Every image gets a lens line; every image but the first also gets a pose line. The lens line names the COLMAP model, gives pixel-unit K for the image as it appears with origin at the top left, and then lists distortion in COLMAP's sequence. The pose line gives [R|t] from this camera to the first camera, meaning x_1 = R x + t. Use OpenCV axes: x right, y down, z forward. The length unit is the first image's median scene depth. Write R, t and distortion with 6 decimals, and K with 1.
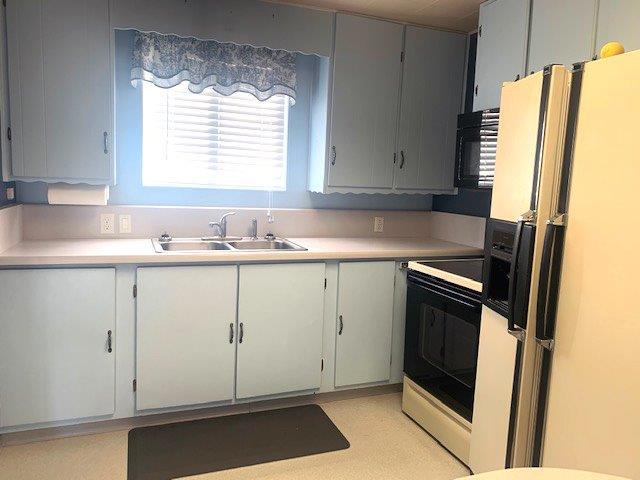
lens RADIAL K [[487.9, 0, 321.0], [0, 487.9, 241.0], [0, 0, 1]] dist [0.013197, -0.007492]
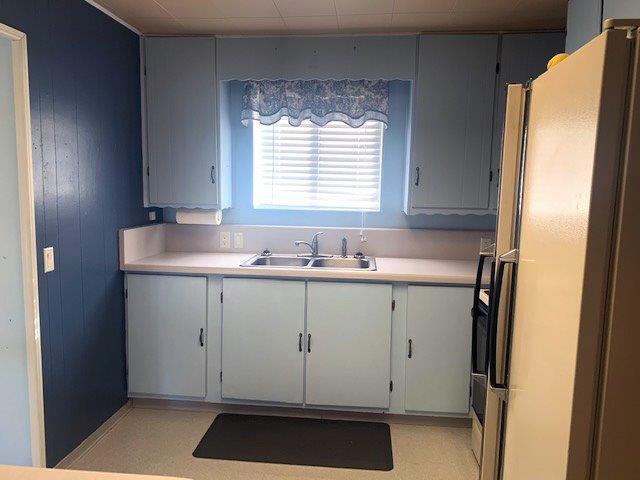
lens RADIAL K [[487.9, 0, 322.6], [0, 487.9, 240.5], [0, 0, 1]] dist [0.013197, -0.007492]
pose [[0.894565, 0.026738, -0.446138, 0.316353], [-0.036145, 0.999267, -0.012587, -0.026970], [0.445475, 0.027386, 0.894876, 0.028050]]
